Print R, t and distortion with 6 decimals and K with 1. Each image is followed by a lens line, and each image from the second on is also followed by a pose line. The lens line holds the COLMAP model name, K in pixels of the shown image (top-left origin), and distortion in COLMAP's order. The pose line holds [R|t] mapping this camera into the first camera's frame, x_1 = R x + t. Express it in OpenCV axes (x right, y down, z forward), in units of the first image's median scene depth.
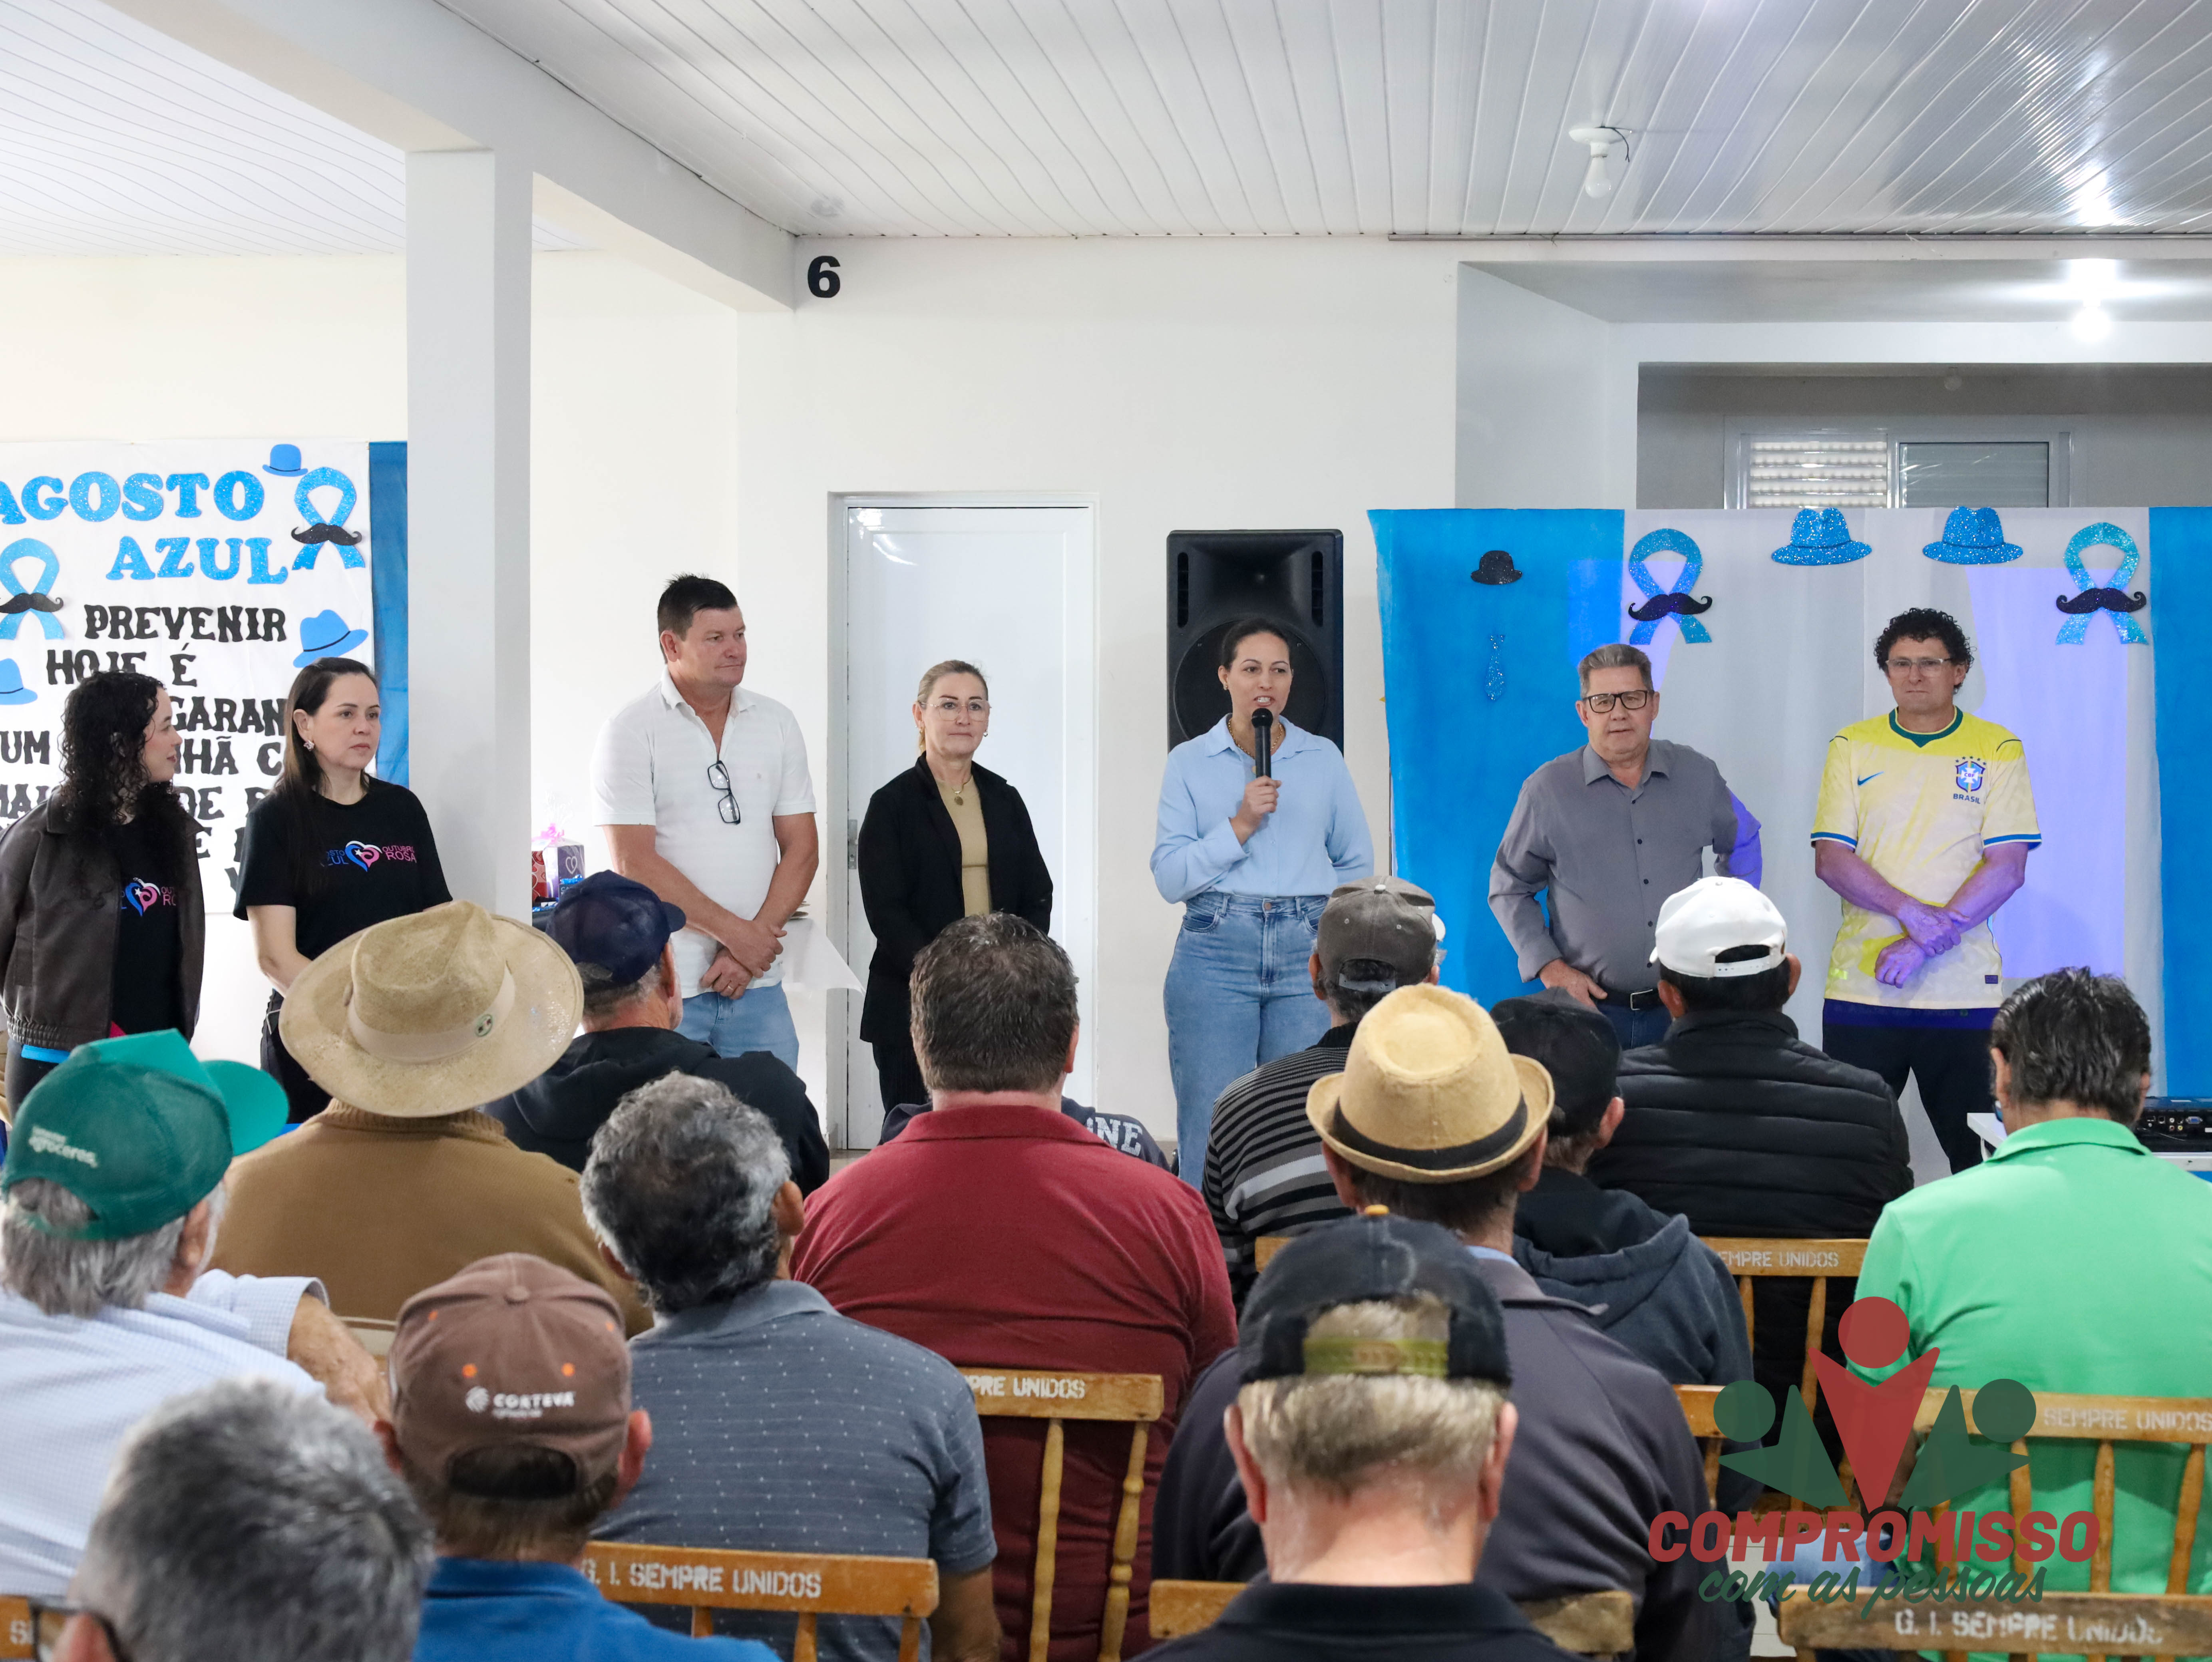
lens RADIAL K [[3497.8, 0, 1106.0], [0, 3497.8, 831.0], [0, 0, 1]] dist [0.018742, -0.004071]
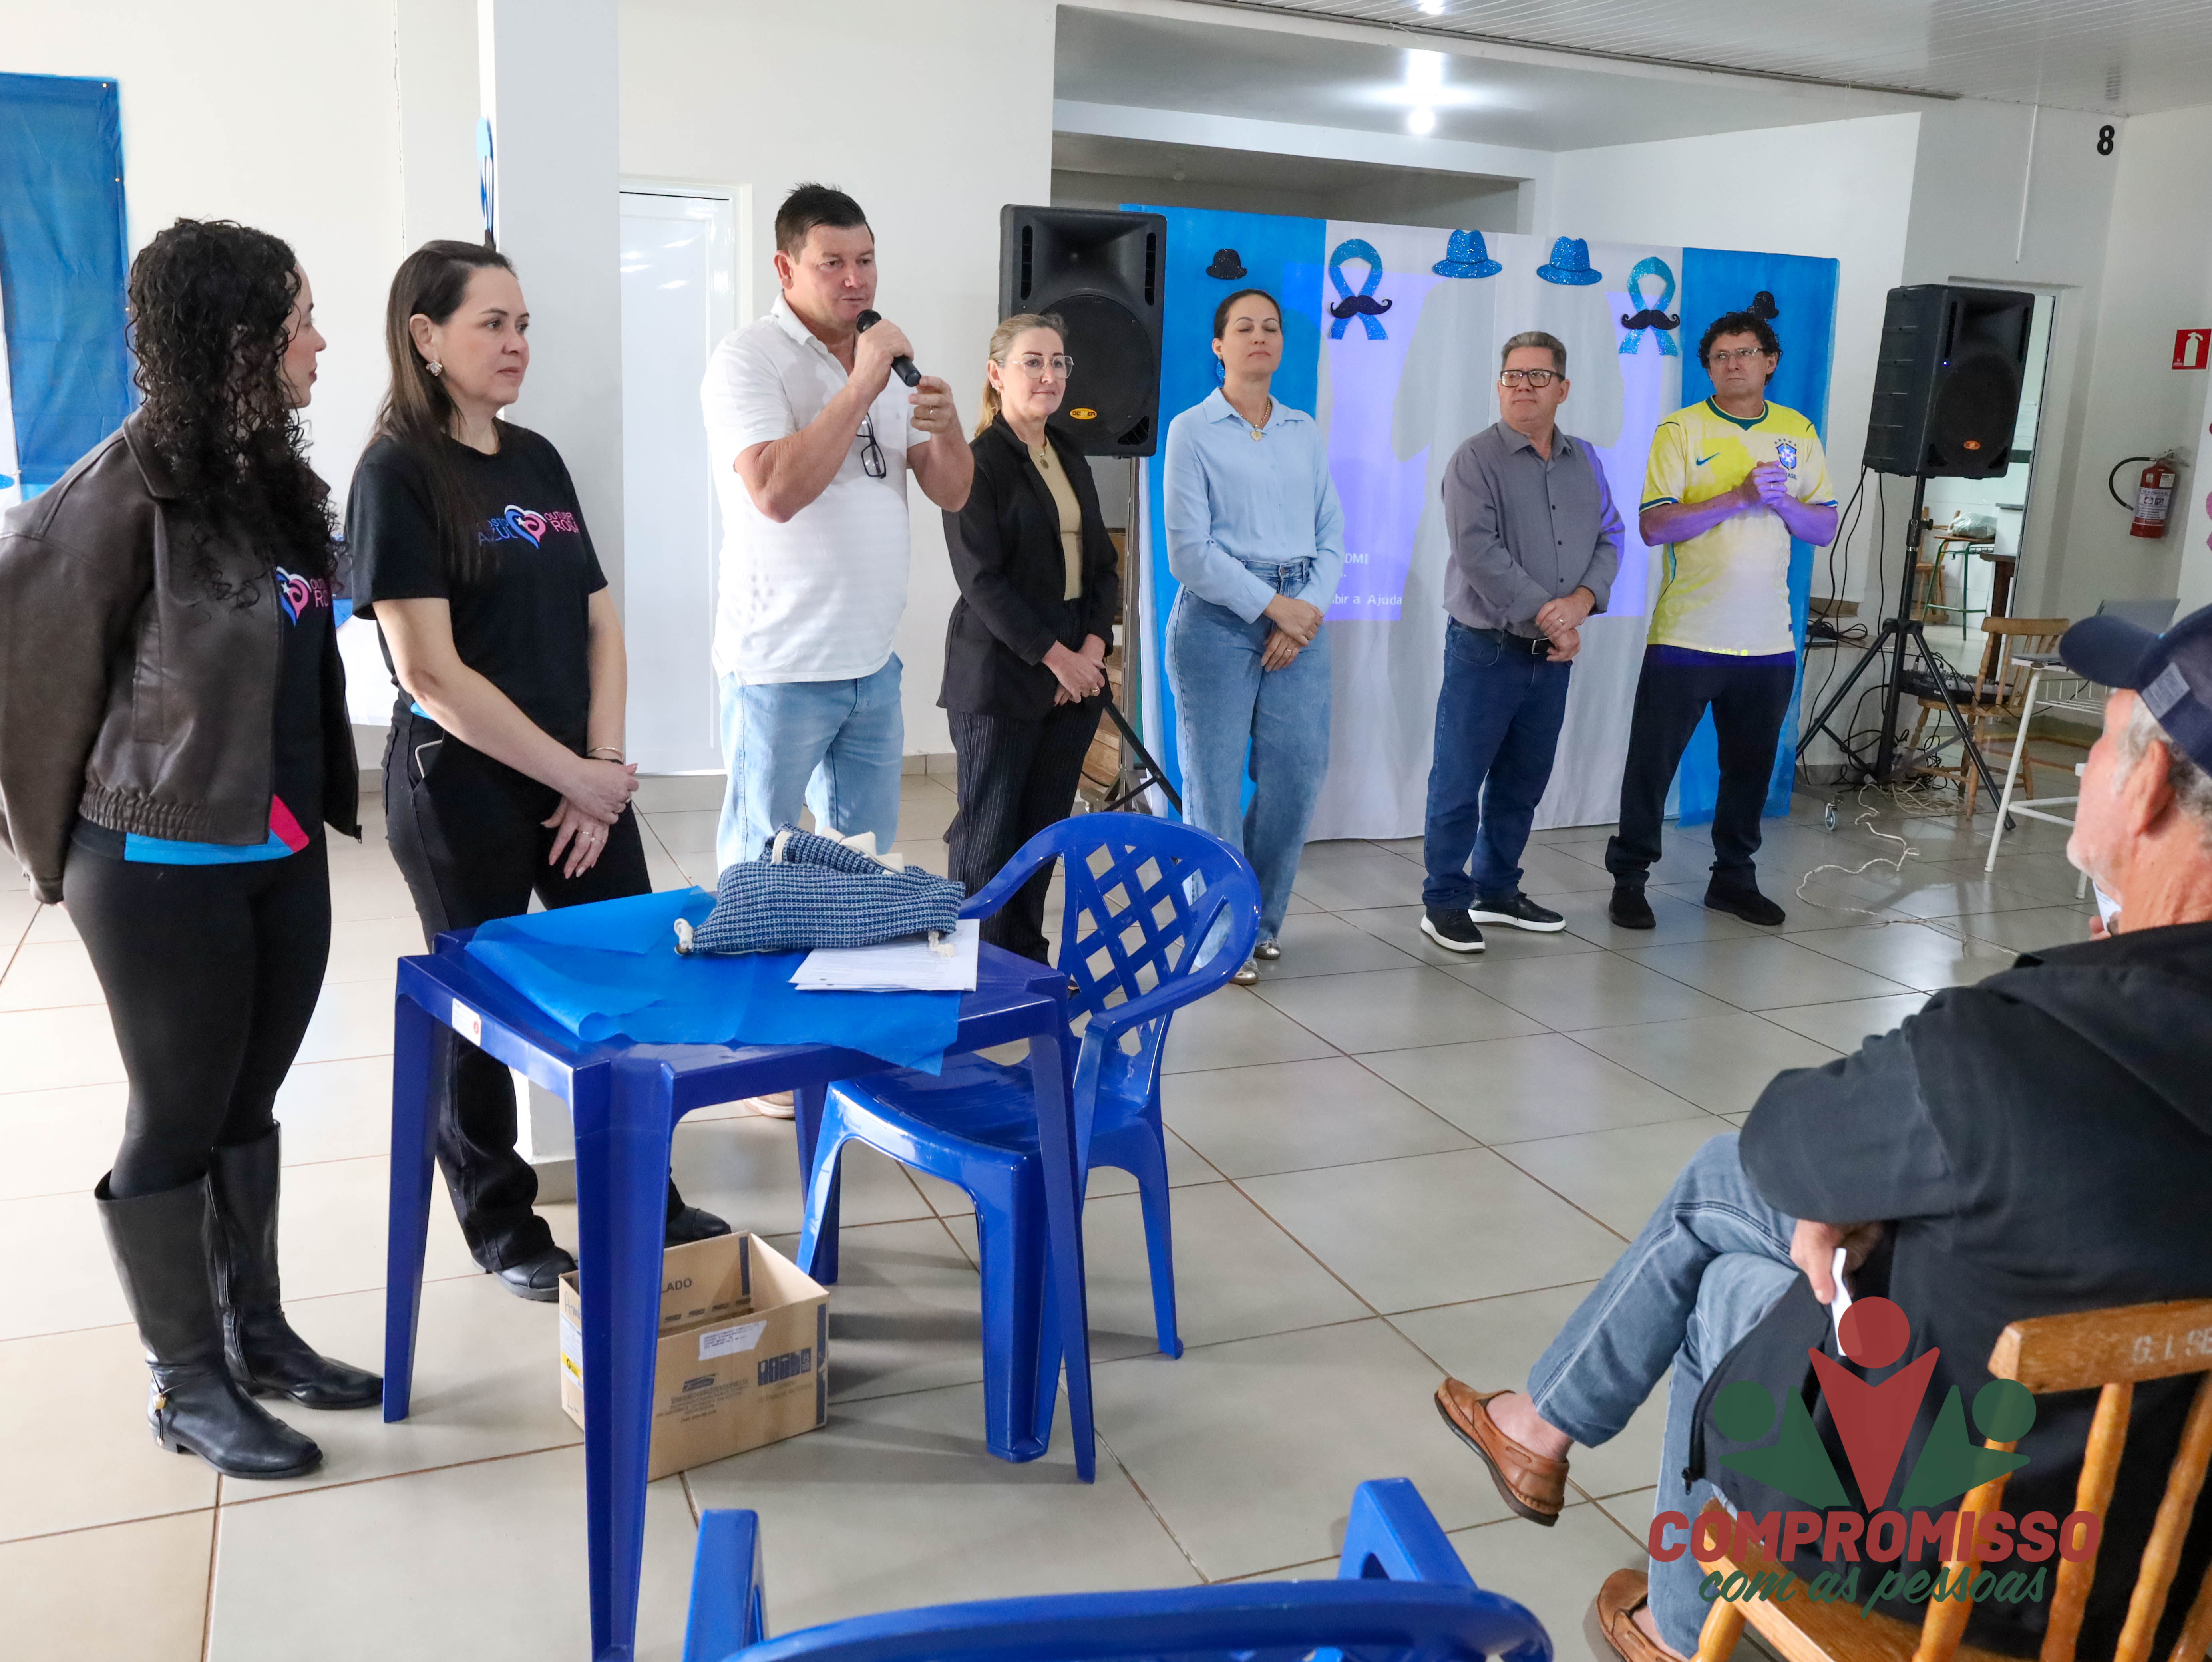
lens RADIAL K [[1902.9, 0, 1106.0], [0, 1902.9, 831.0], [0, 0, 1]] dist [-0.015110, 0.012131]
pose [[0.887992, -0.070790, 0.454377, -0.187672], [-0.010246, 0.984789, 0.173451, 0.000247], [-0.459744, -0.158679, 0.873760, 0.376375]]
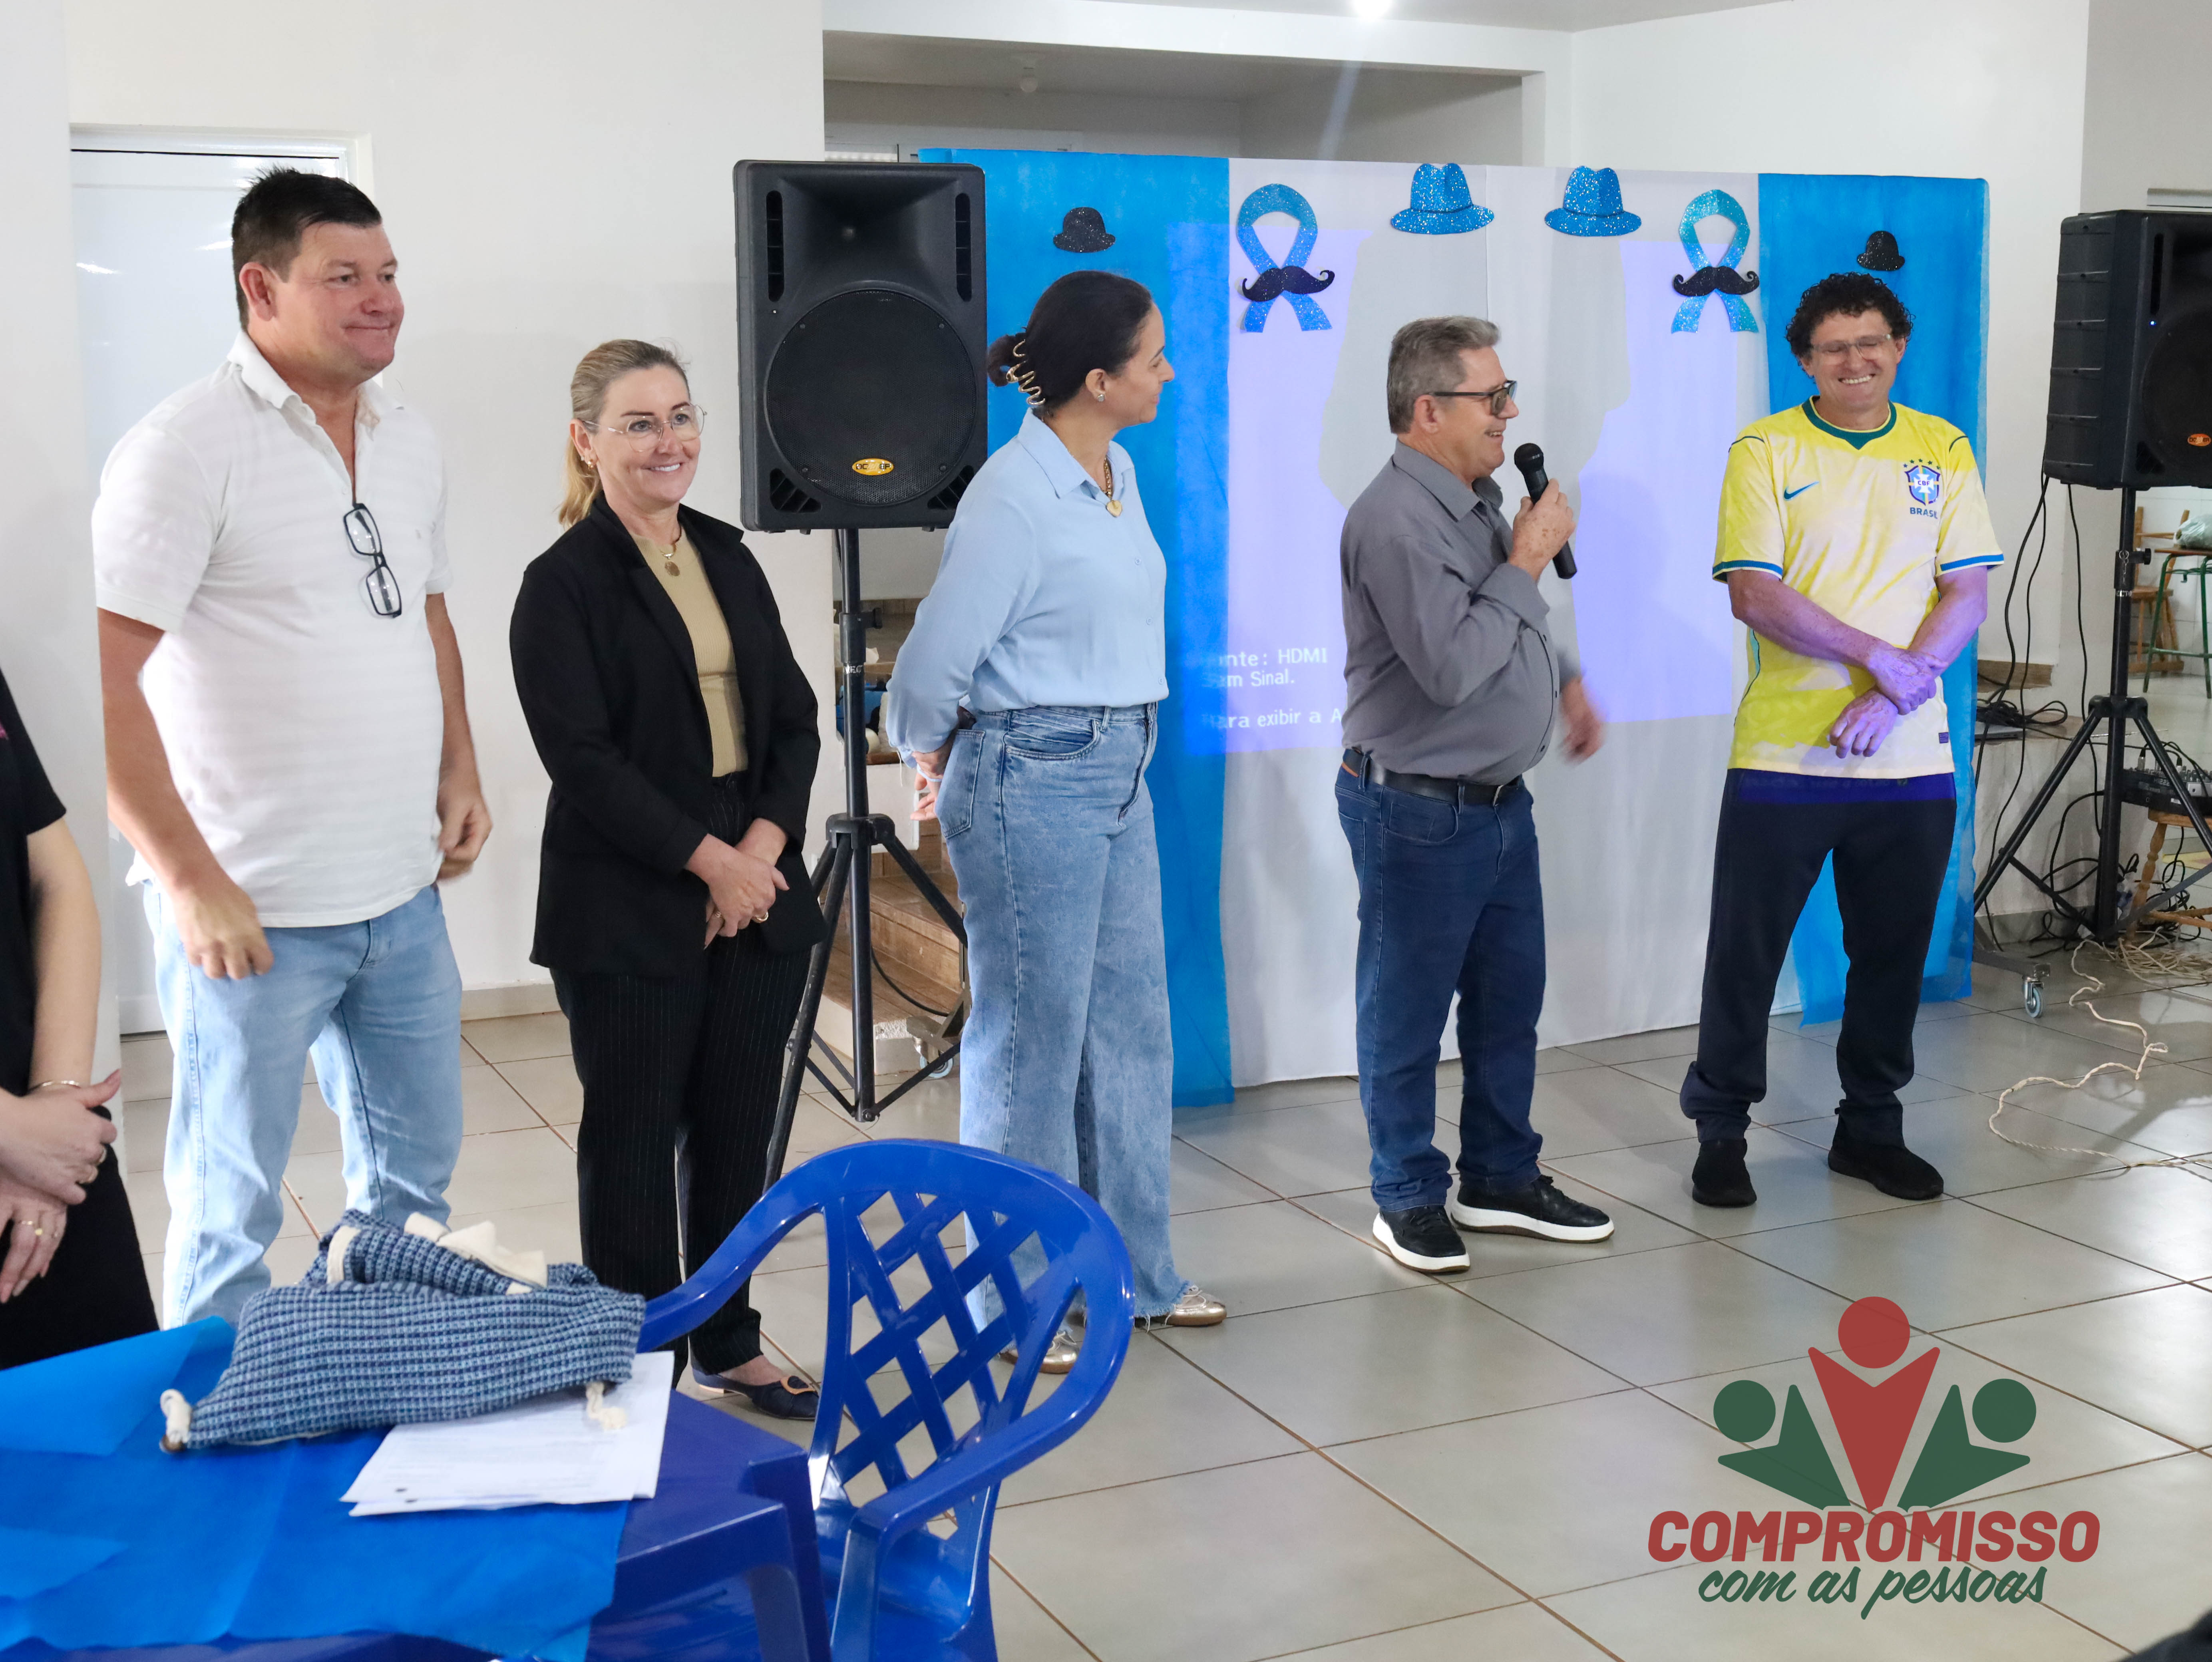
lens RADIAL K [[2757.4, 0, 1106.0], [0, 2757.4, 831.0], [0, 0, 1]] dist [-0.002422, 0.050625]
pose [[0.865171, -0.086025, 0.494044, -0.166023], [0.033950, 0.992964, 0.113445, -0.010690], [-0.500327, -0.081376, 0.862004, 0.394180]]
